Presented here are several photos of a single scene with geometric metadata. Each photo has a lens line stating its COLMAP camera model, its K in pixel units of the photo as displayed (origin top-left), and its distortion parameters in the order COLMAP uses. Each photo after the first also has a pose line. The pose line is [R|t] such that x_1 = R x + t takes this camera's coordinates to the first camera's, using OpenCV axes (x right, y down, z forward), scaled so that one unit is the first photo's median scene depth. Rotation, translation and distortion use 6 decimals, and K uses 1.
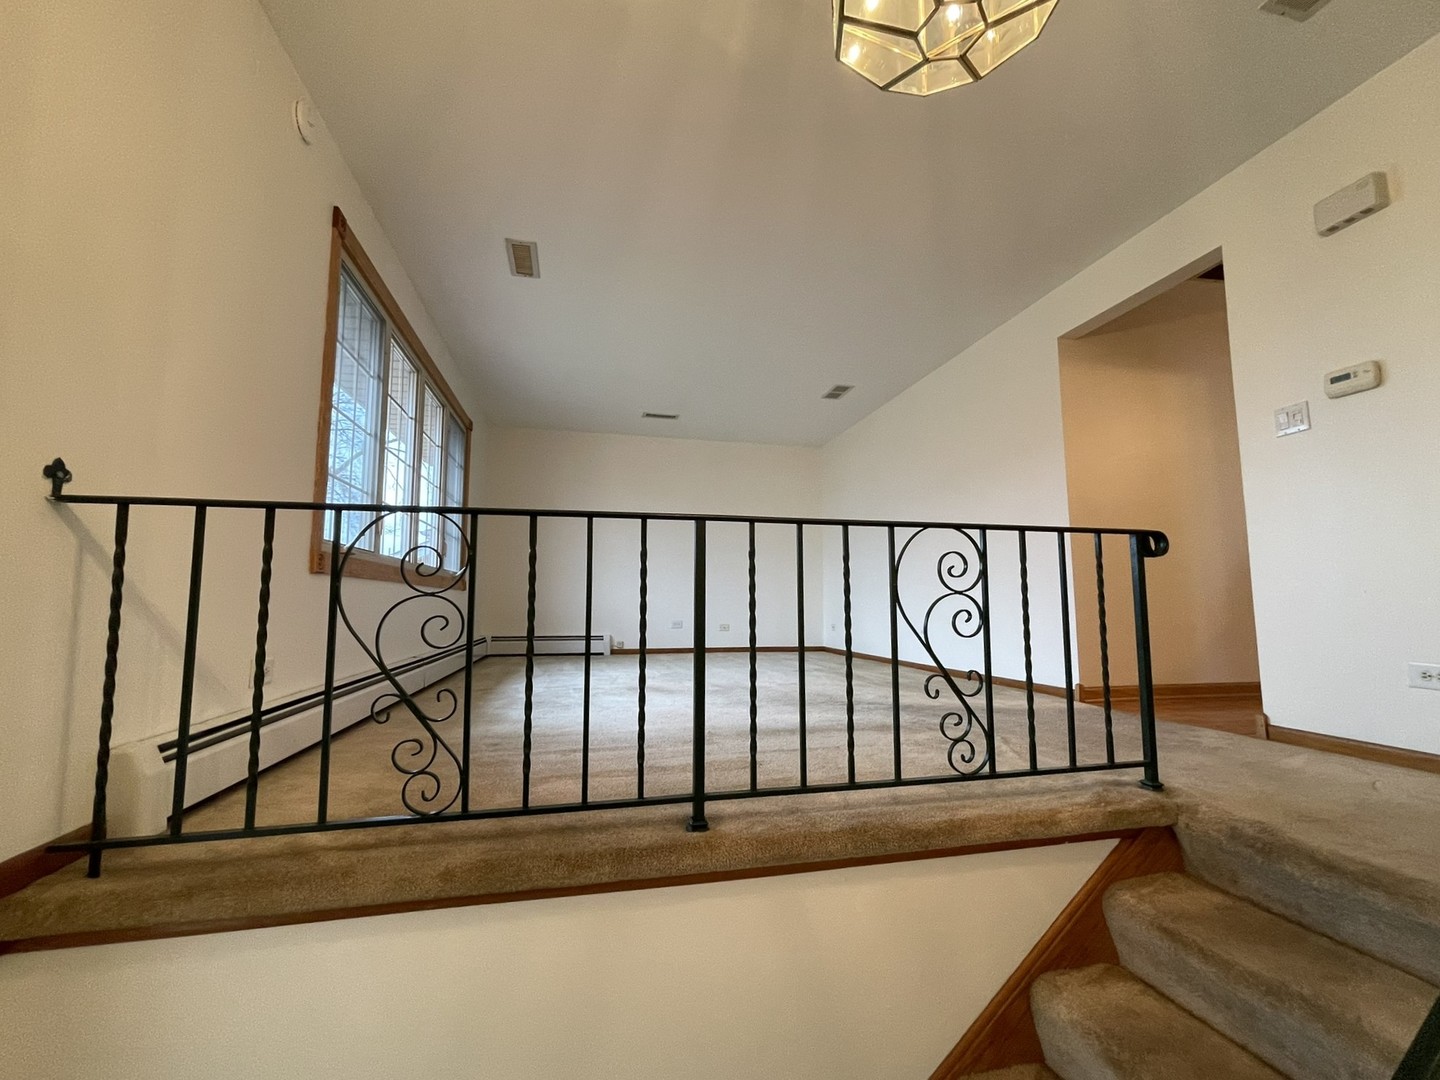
lens RADIAL K [[579.5, 0, 721.6], [0, 579.5, 546.0], [0, 0, 1]] dist [-0.006157, 0.000539]
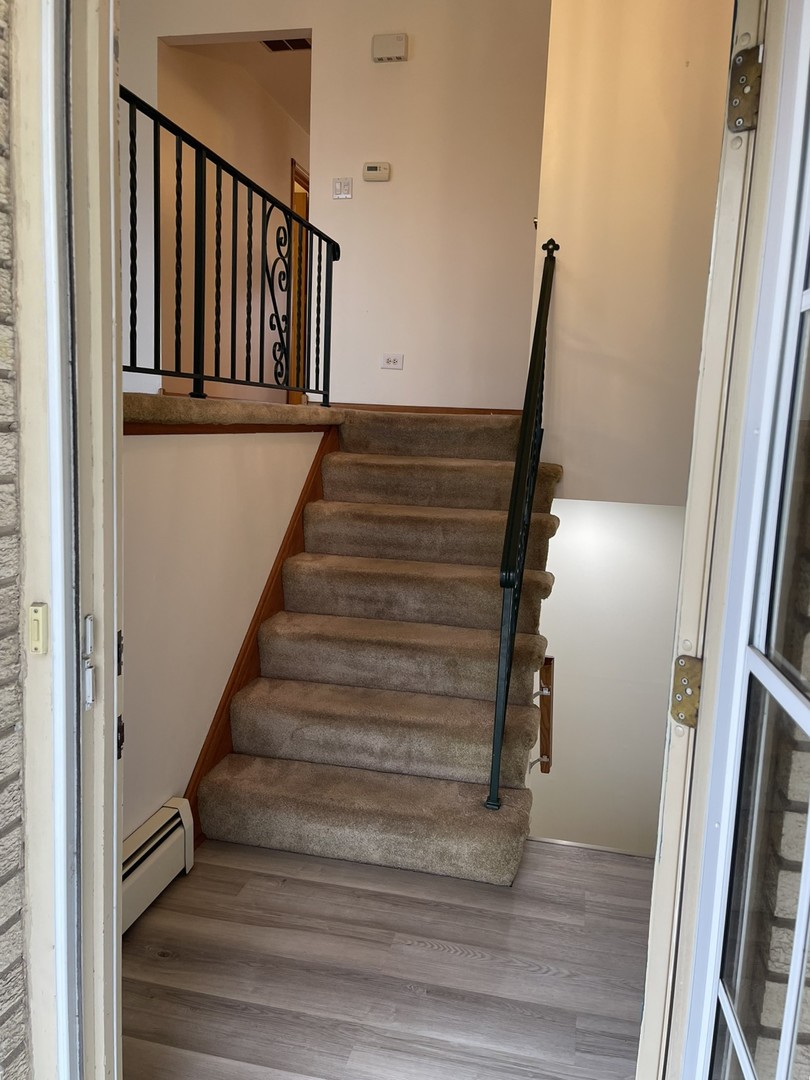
lens RADIAL K [[852.6, 0, 407.5], [0, 852.6, 539.6], [0, 0, 1]] dist [0.055884, -0.060751]
pose [[0.437918, -0.115042, 0.891624, -1.033403], [-0.128972, 0.973481, 0.188948, 0.225083], [-0.889716, -0.197739, 0.411467, -0.221735]]
